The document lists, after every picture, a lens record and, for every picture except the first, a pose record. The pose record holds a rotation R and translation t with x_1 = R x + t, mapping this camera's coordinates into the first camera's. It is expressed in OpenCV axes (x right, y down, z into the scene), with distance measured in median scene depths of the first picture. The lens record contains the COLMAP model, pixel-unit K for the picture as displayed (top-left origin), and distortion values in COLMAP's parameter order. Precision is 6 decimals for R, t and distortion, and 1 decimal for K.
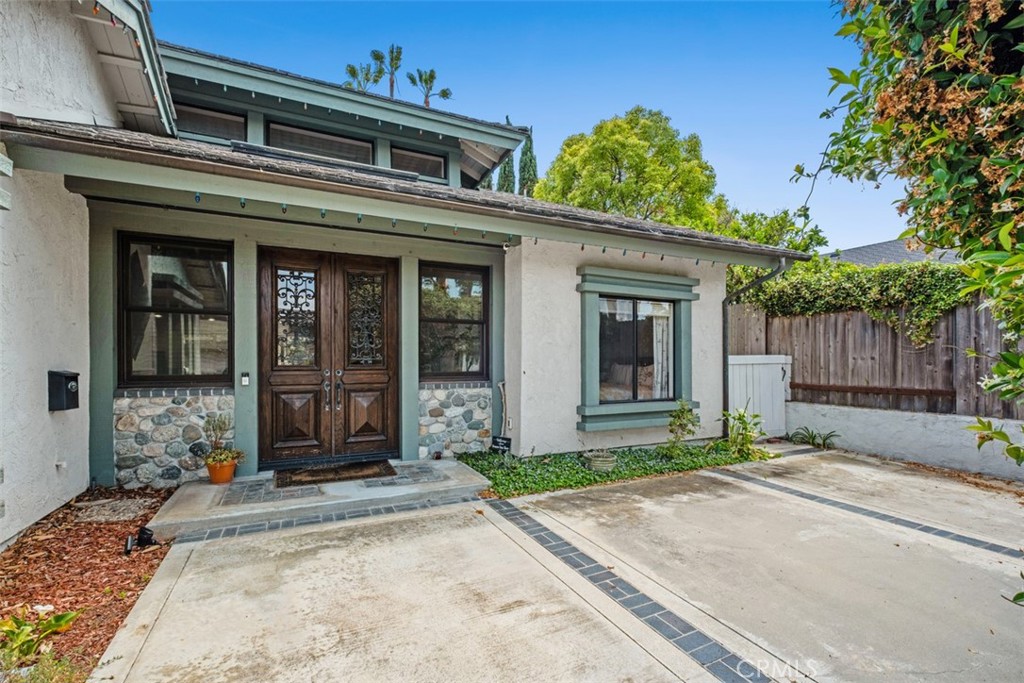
lens RADIAL K [[444.8, 0, 510.1], [0, 444.8, 365.5], [0, 0, 1]] dist [0.000072, -0.006317]
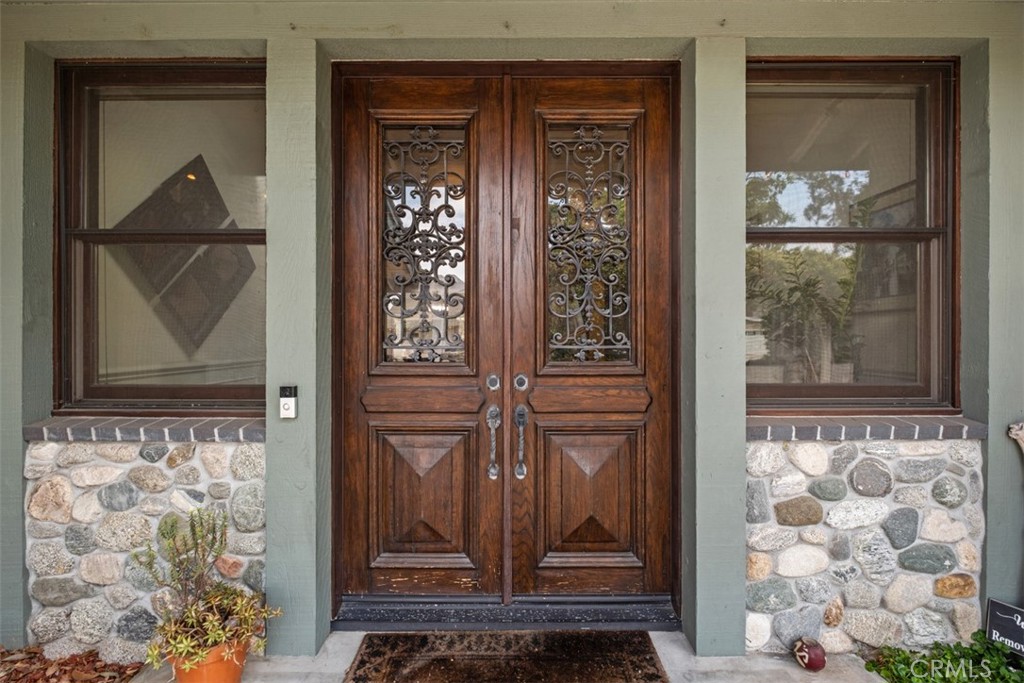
lens RADIAL K [[437.6, 0, 514.5], [0, 437.6, 336.9], [0, 0, 1]] dist [0.000730, -0.005473]
pose [[0.902922, -0.002137, -0.429800, -0.223723], [-0.002882, 0.999935, -0.011027, -0.019073], [0.429795, 0.011195, 0.902857, 0.642565]]
